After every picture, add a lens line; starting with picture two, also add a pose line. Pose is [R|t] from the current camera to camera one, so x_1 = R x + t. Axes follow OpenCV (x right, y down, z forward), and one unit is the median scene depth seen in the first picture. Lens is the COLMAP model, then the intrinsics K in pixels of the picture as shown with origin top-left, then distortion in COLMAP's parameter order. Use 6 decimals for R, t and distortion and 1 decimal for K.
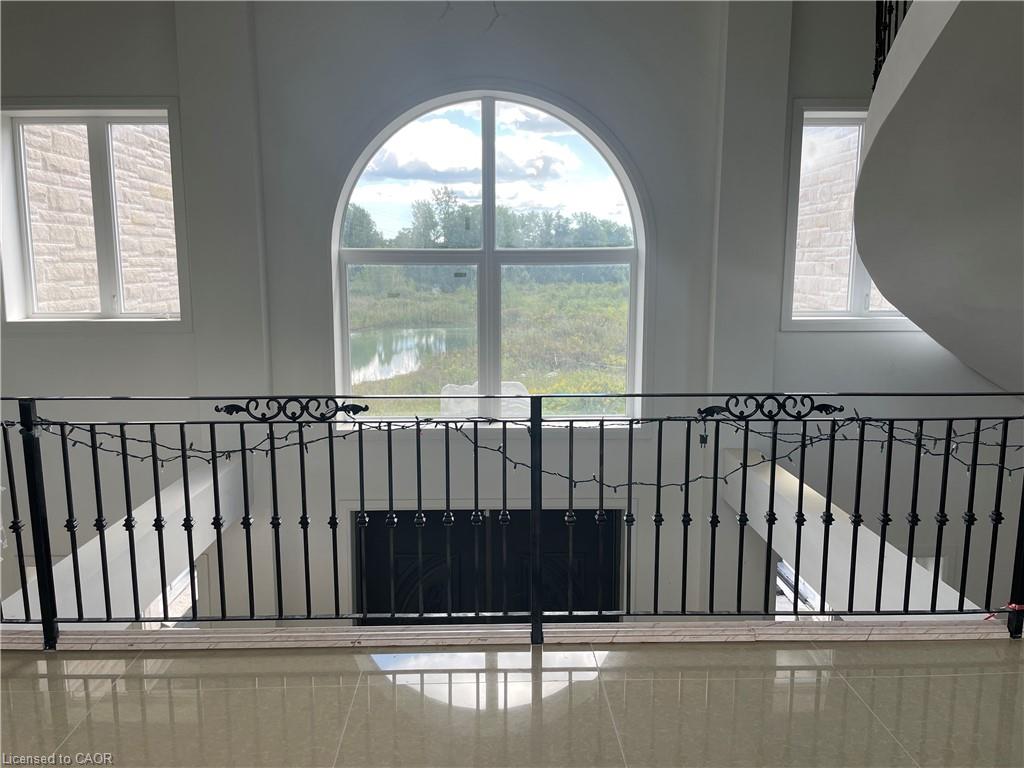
lens RADIAL K [[770.2, 0, 506.9], [0, 770.2, 376.4], [0, 0, 1]] dist [0.090153, -0.119547]
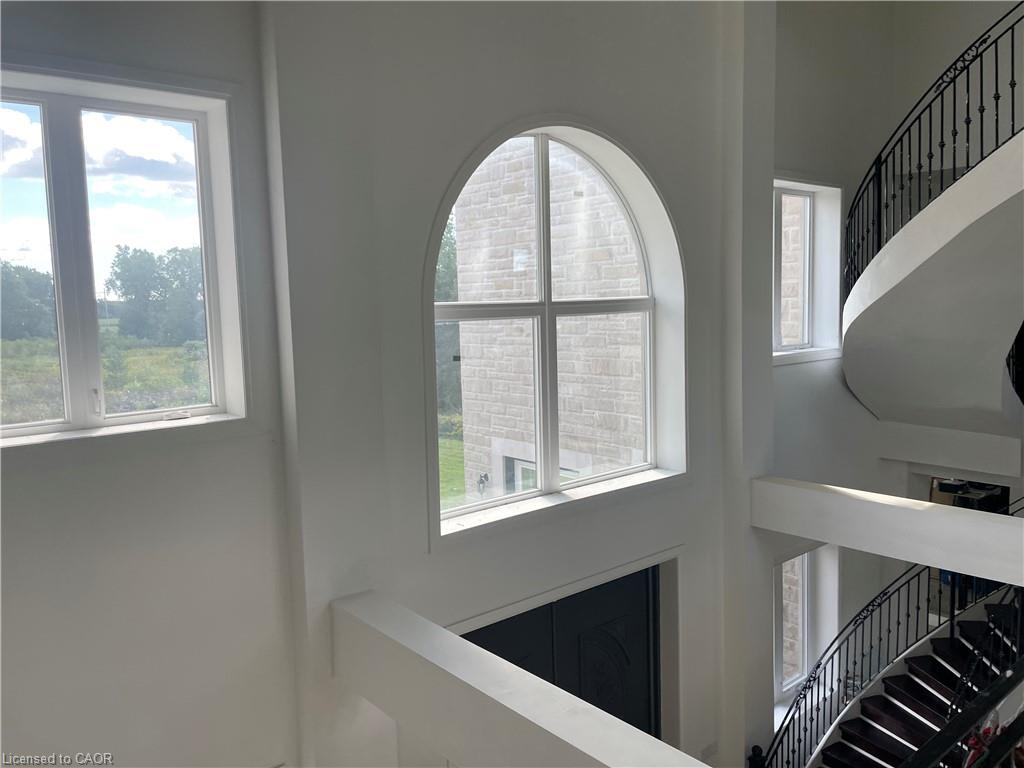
lens RADIAL K [[770.2, 0, 506.9], [0, 770.2, 376.4], [0, 0, 1]] dist [0.090153, -0.119547]
pose [[0.776659, -0.080201, 0.624794, -0.644990], [0.118269, 0.992789, -0.019578, -0.065421], [-0.618718, 0.089100, 0.780544, 0.339360]]
